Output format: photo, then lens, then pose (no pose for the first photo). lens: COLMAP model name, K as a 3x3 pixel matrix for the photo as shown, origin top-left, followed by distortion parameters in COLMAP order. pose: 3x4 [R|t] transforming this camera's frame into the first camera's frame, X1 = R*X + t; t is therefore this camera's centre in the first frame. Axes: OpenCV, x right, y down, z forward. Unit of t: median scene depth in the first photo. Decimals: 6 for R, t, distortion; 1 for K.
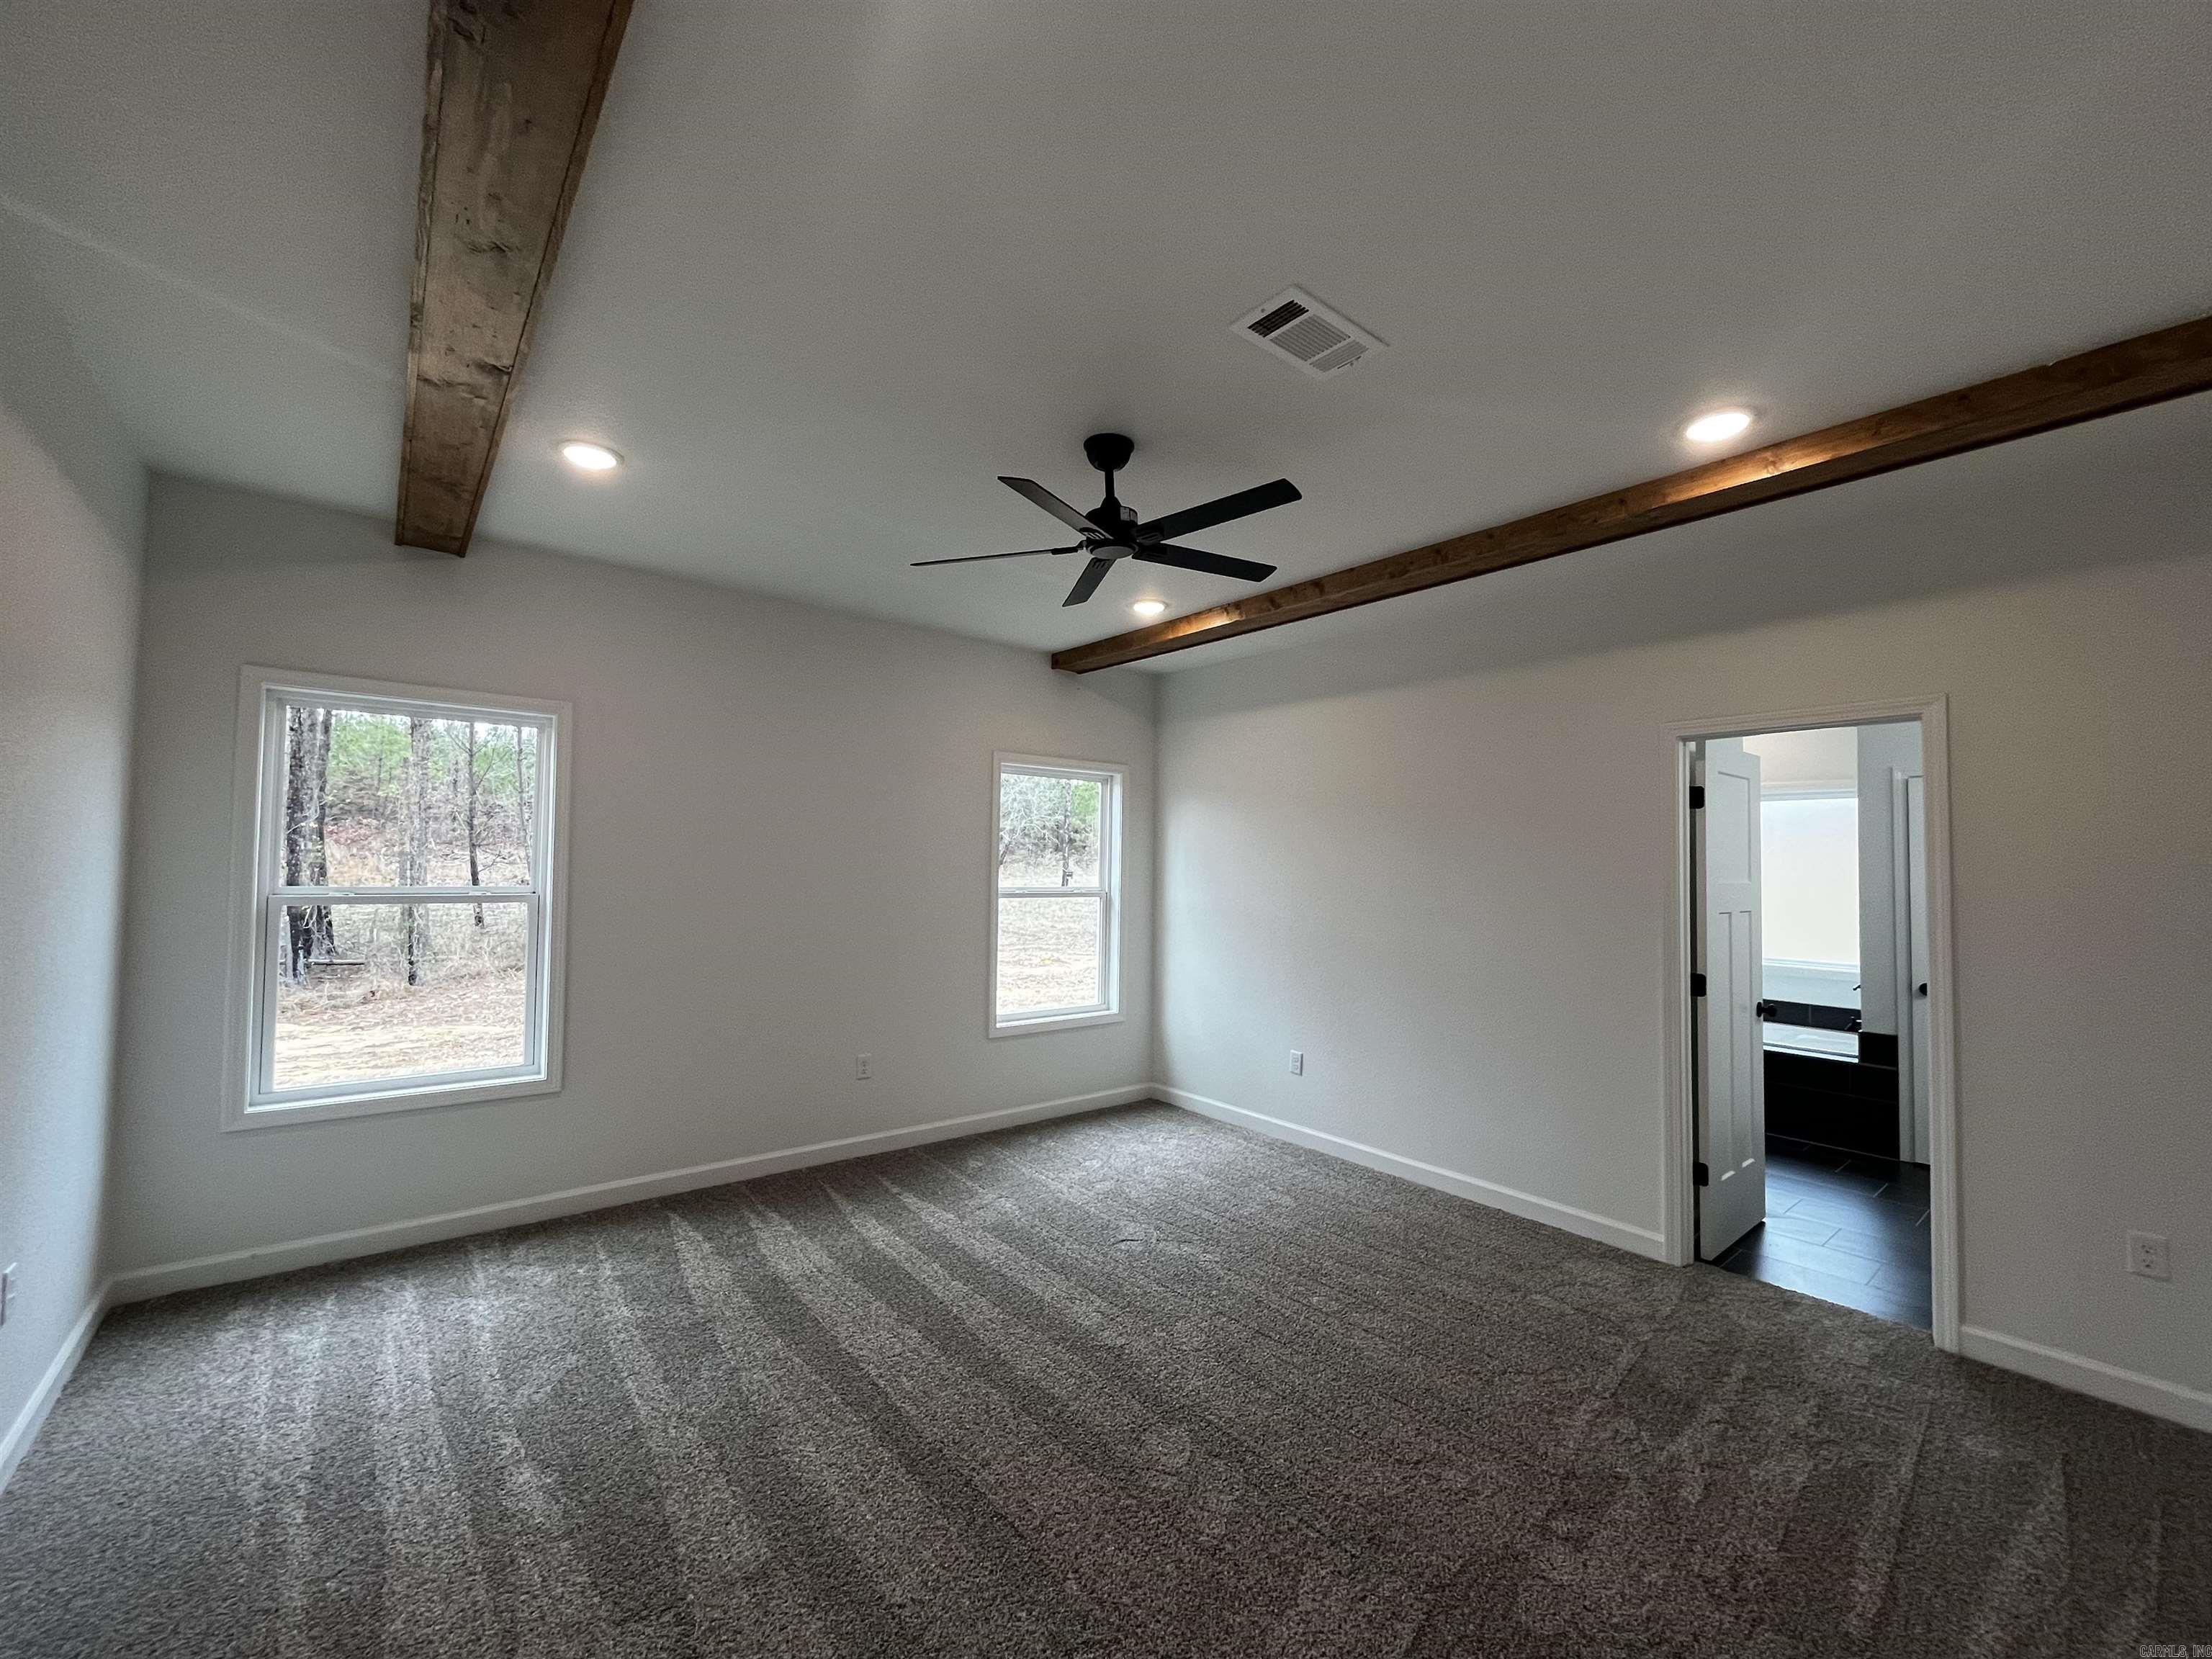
lens RADIAL K [[893.2, 0, 1096.9], [0, 893.2, 827.4], [0, 0, 1]] dist [-0.004651, 0.000574]
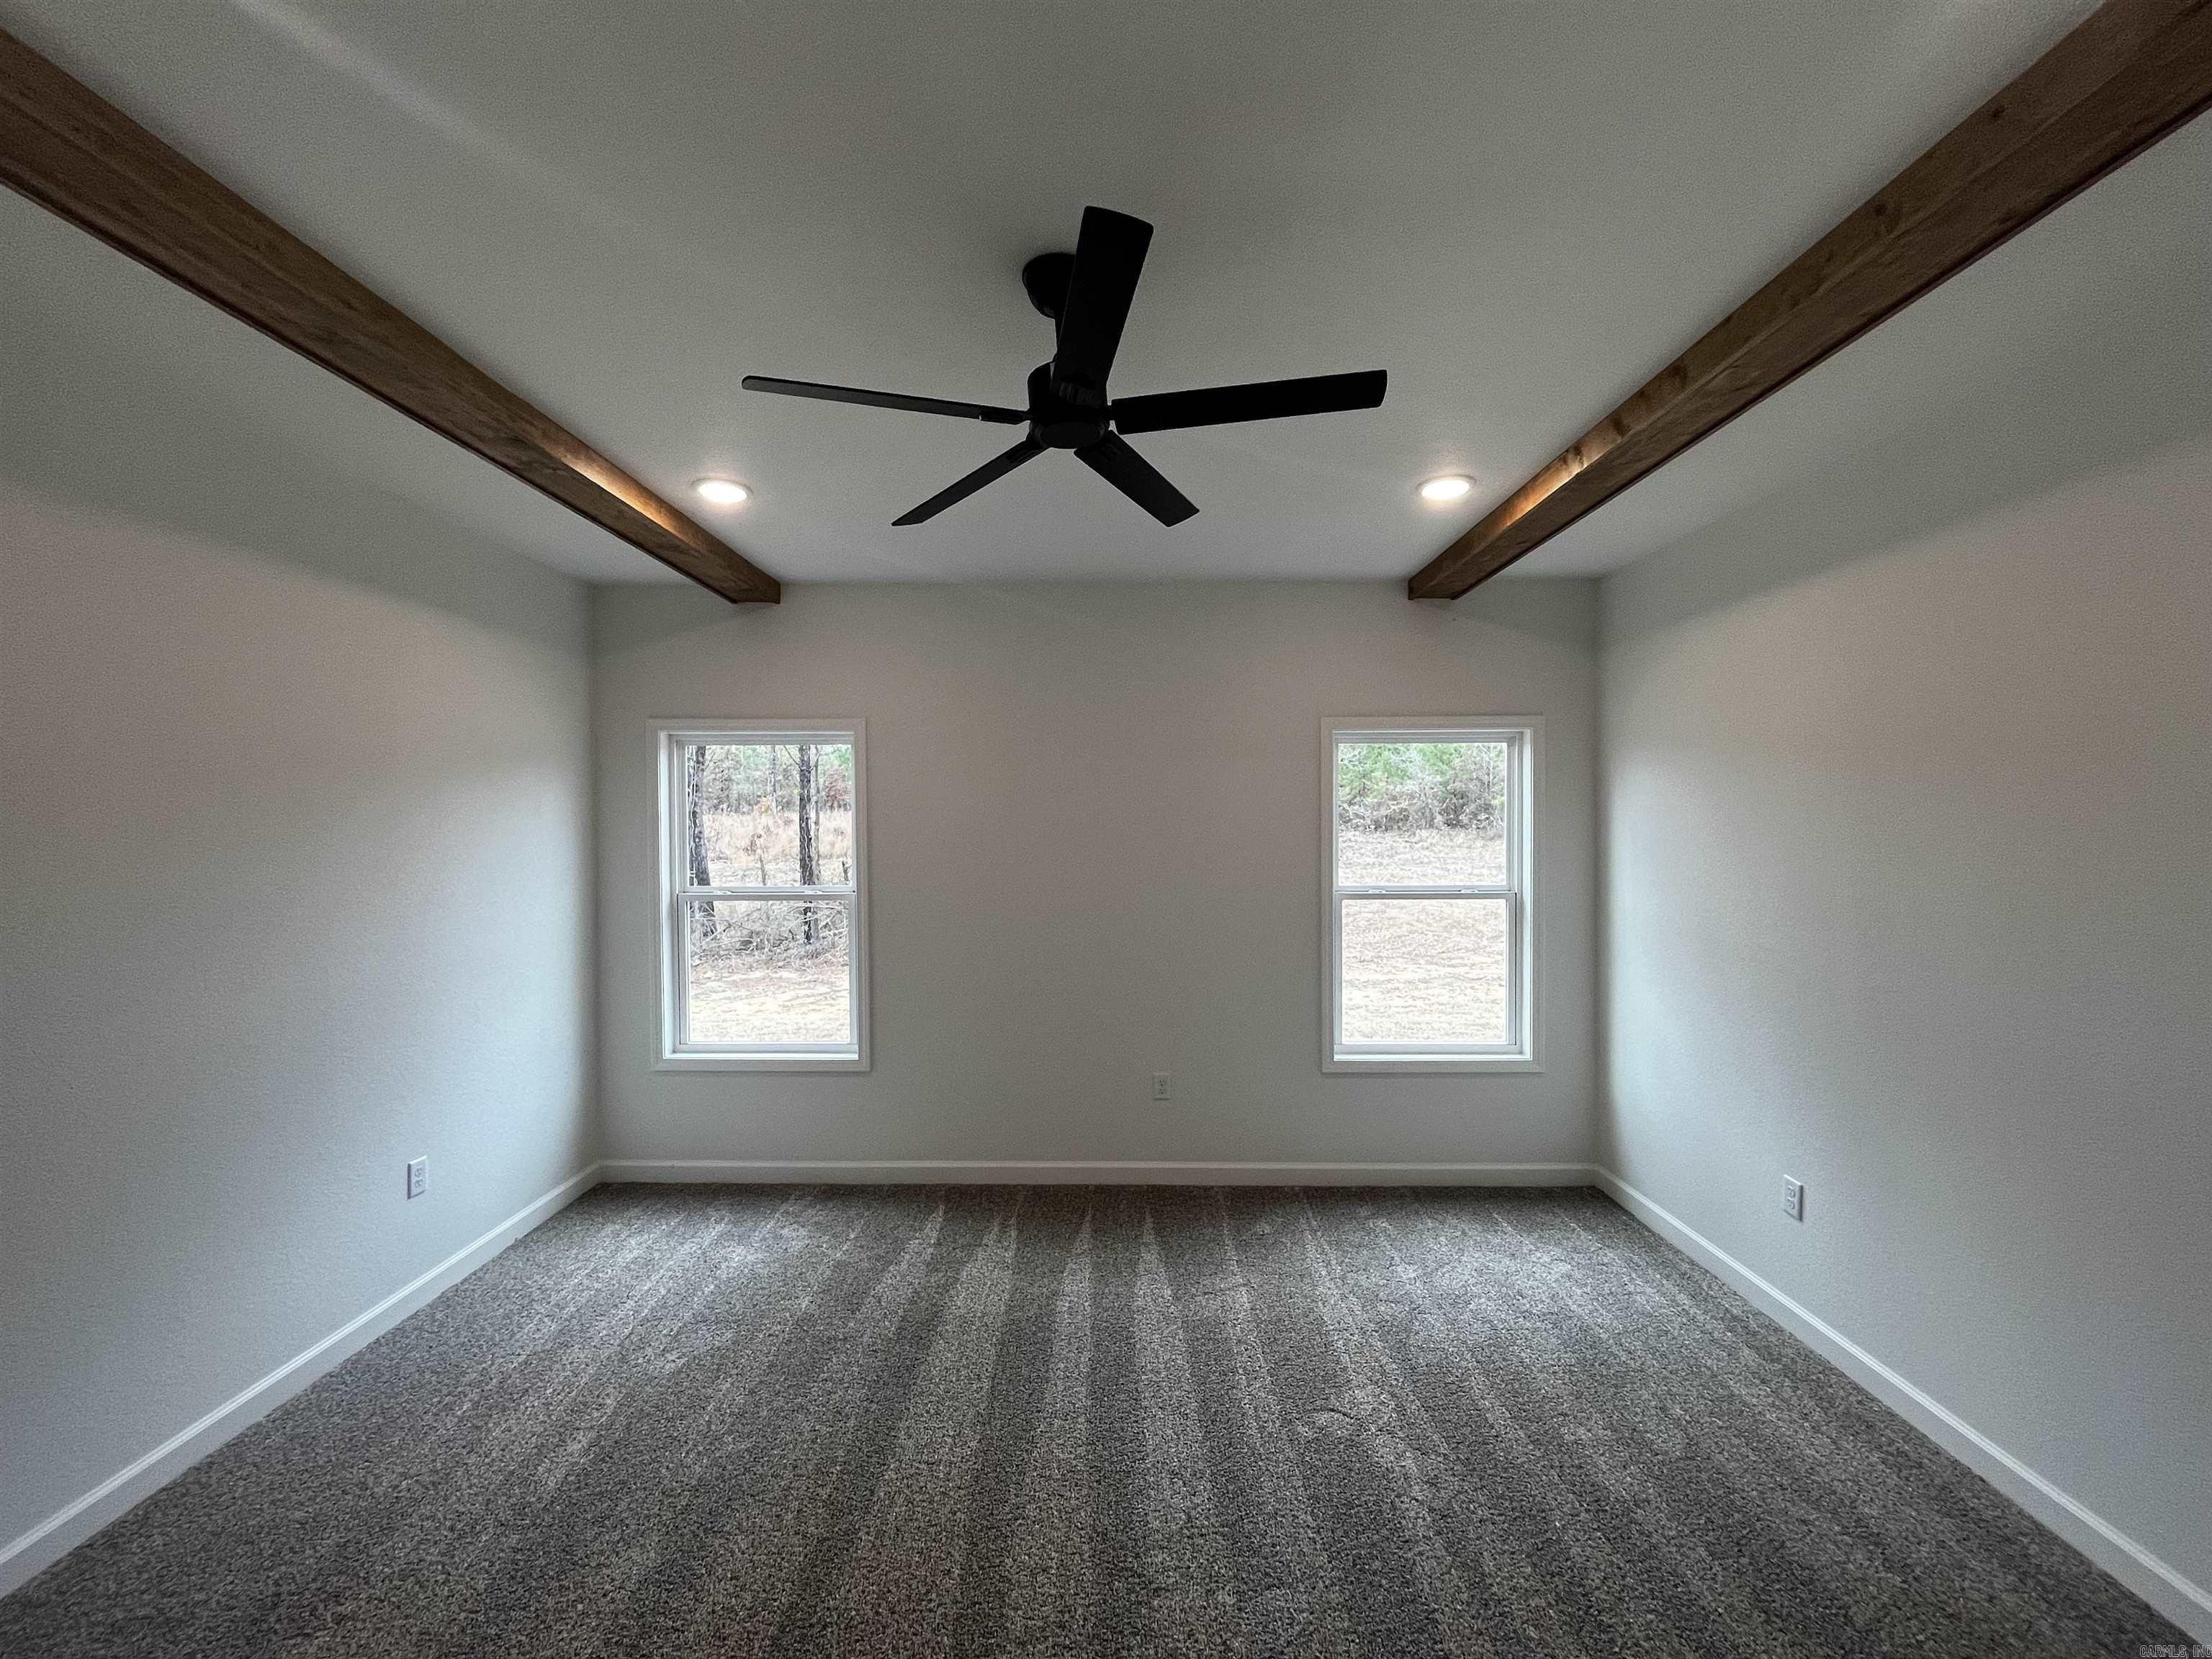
lens RADIAL K [[893.2, 0, 1051.4], [0, 893.2, 828.8], [0, 0, 1]] dist [-0.004651, 0.000574]
pose [[0.766537, -0.022283, -0.641813, 0.298678], [0.045260, 0.998787, 0.019379, -0.016824], [0.640603, -0.043903, 0.766616, 0.316105]]
